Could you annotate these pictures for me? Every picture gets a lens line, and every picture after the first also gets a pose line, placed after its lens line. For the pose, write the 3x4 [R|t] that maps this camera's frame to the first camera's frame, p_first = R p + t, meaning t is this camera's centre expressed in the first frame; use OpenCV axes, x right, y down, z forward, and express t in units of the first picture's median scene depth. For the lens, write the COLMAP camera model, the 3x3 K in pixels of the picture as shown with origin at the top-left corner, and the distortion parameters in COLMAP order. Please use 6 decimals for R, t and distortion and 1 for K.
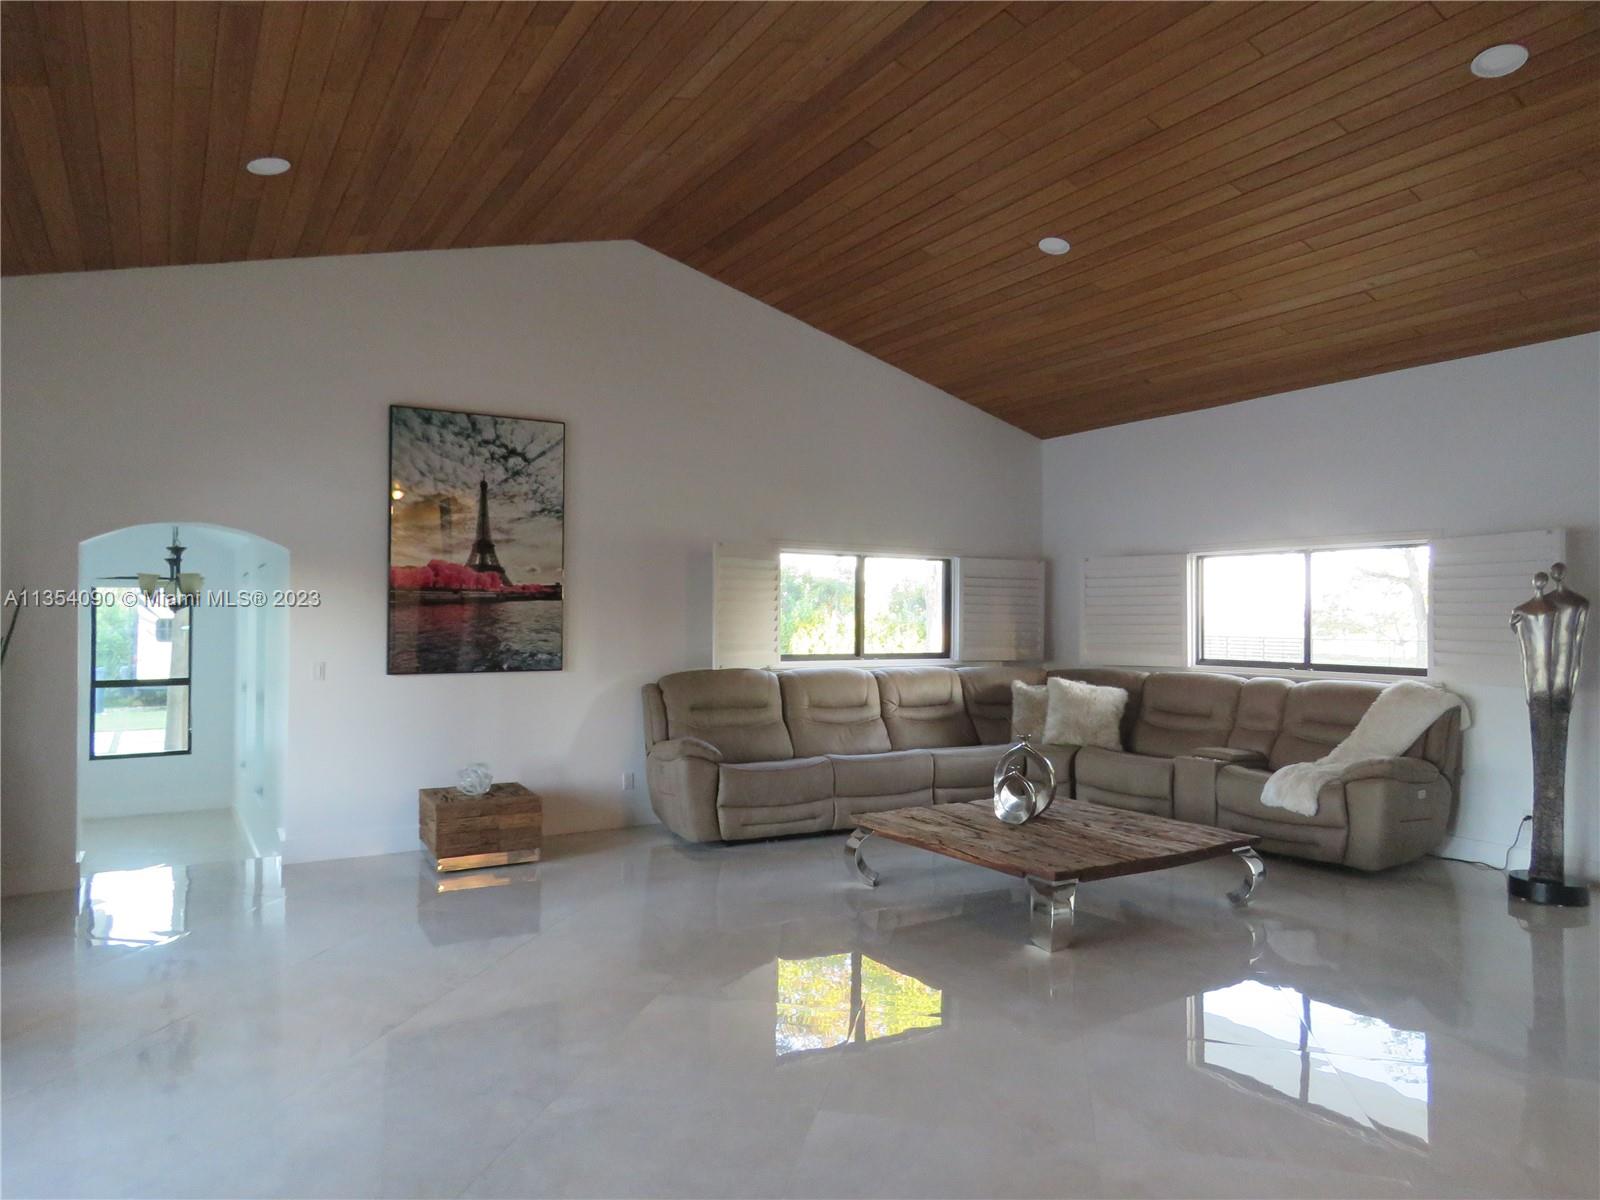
lens RADIAL K [[1027.4, 0, 796.1], [0, 1027.4, 598.5], [0, 0, 1]] dist [-0.002181, 0.003773]
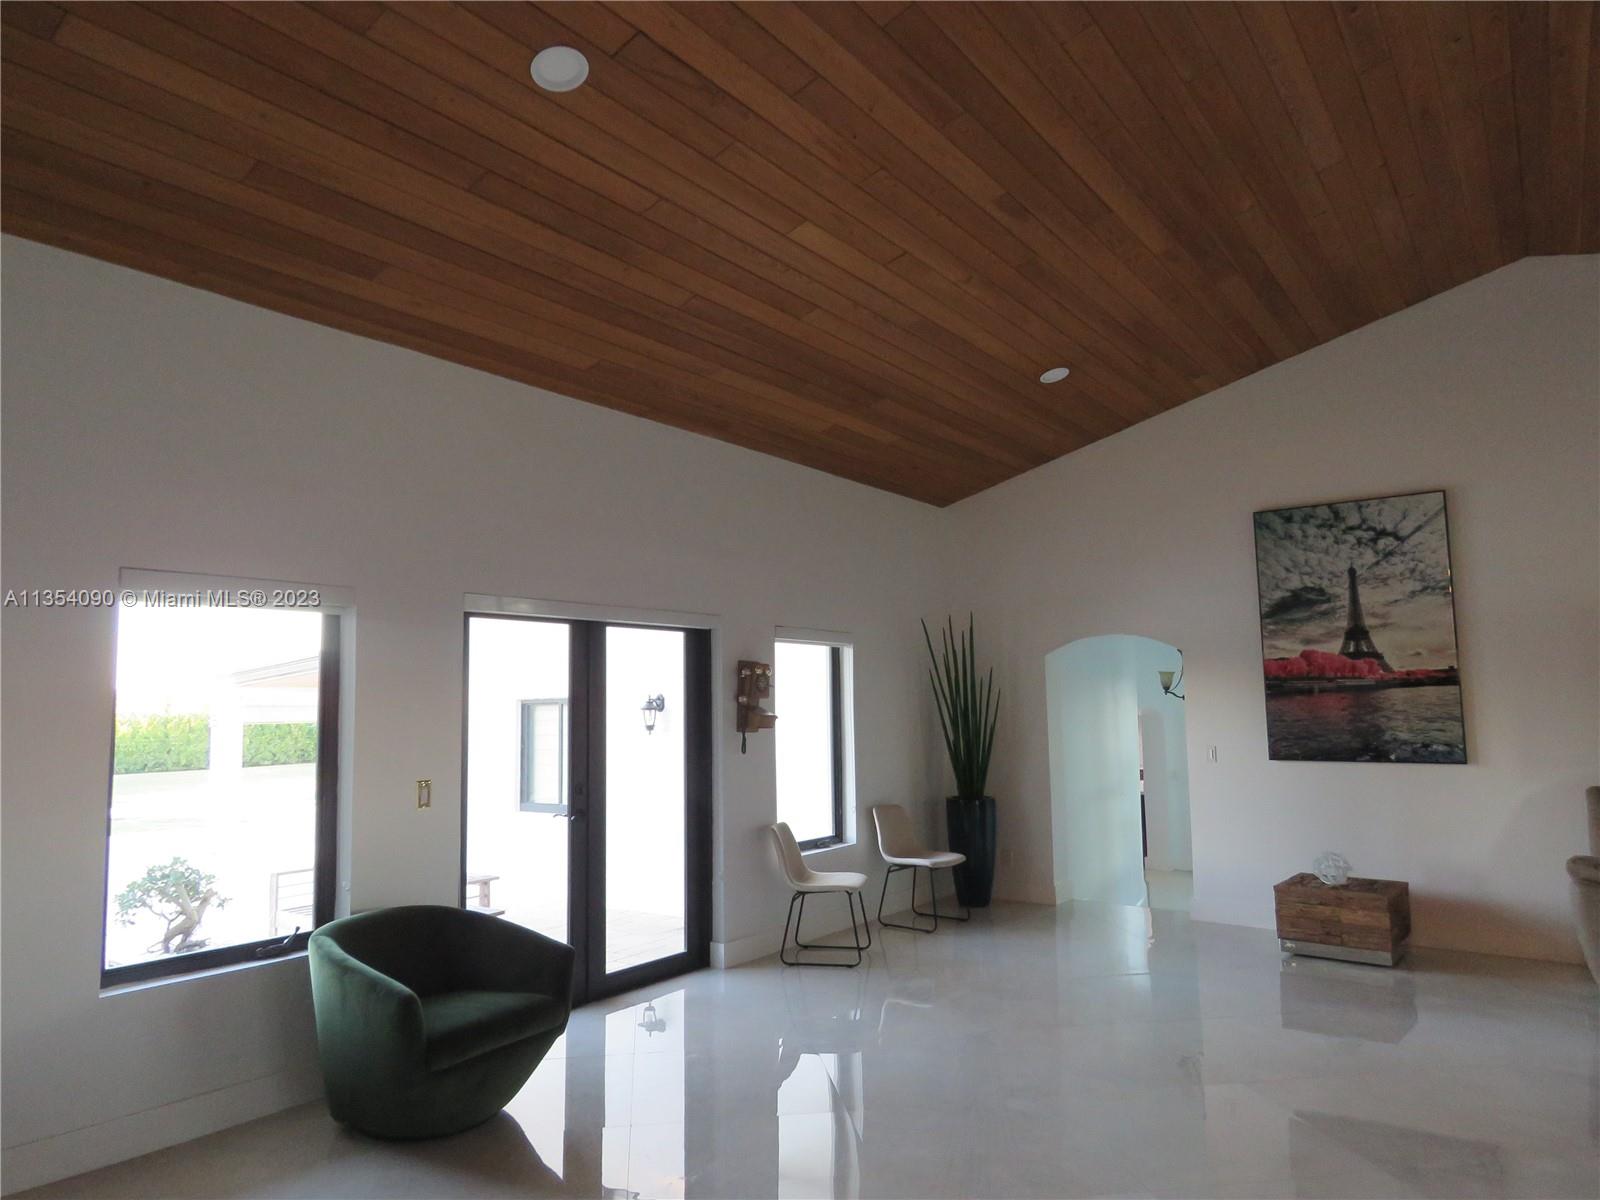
lens RADIAL K [[1027.4, 0, 796.1], [0, 1027.4, 598.5], [0, 0, 1]] dist [-0.002181, 0.003773]
pose [[0.357838, -0.107759, -0.927545, 0.421784], [0.026914, 0.994097, -0.105108, 0.005325], [0.933396, 0.012648, 0.358625, 0.142102]]
